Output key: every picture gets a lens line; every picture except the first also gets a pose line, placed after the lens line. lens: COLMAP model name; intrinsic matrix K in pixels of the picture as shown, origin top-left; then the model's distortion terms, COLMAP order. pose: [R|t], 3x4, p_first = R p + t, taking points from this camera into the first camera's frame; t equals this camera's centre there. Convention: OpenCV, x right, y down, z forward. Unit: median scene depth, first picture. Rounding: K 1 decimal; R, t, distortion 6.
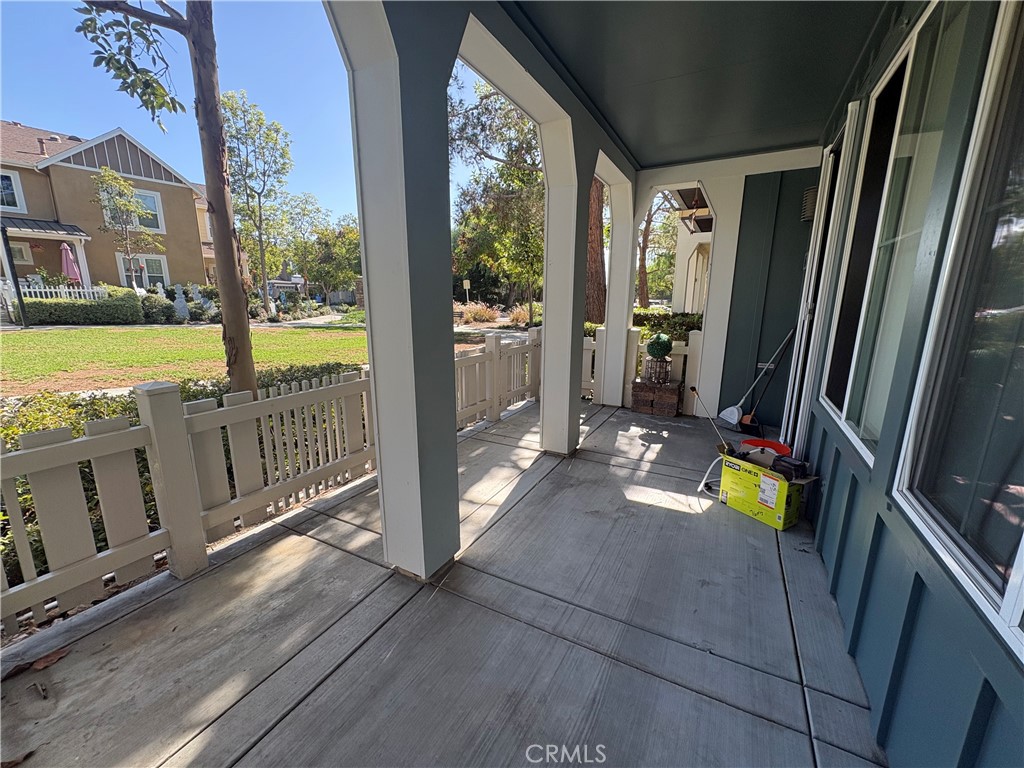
lens RADIAL K [[408.0, 0, 514.7], [0, 408.0, 385.2], [0, 0, 1]] dist [0.001586, 0.000178]
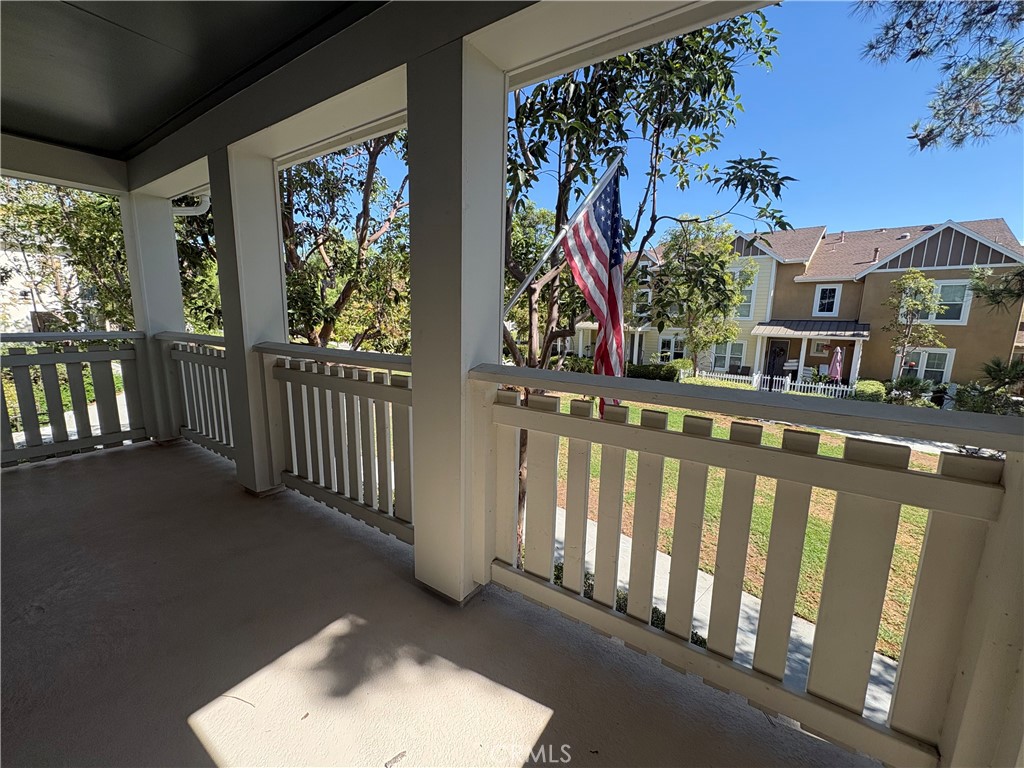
lens RADIAL K [[408.0, 0, 514.7], [0, 408.0, 385.2], [0, 0, 1]] dist [0.001586, 0.000178]
pose [[-0.095284, 0.162477, -0.982101, 0.122595], [-0.231061, 0.956034, 0.180582, -0.214237], [0.968262, 0.244132, -0.053553, 0.179968]]
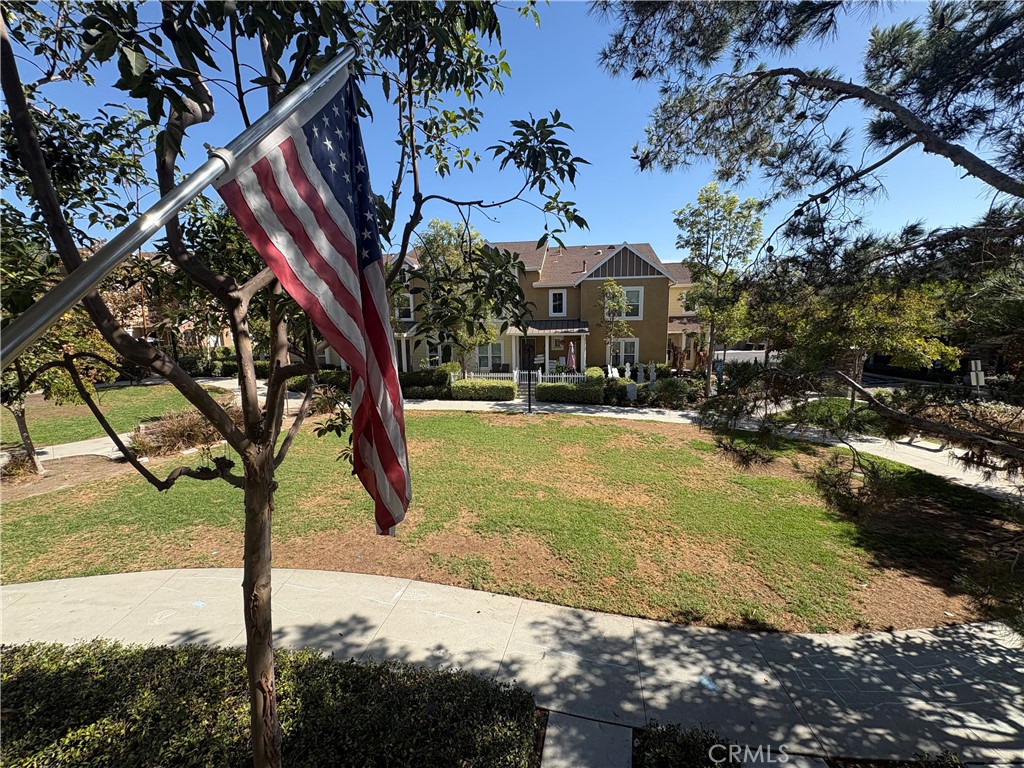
lens RADIAL K [[408.0, 0, 514.7], [0, 408.0, 385.2], [0, 0, 1]] dist [0.001586, 0.000178]
pose [[0.447572, 0.132215, -0.884420, 0.048117], [-0.173004, 0.983127, 0.059420, -0.223856], [0.877353, 0.126414, 0.462894, 0.188299]]
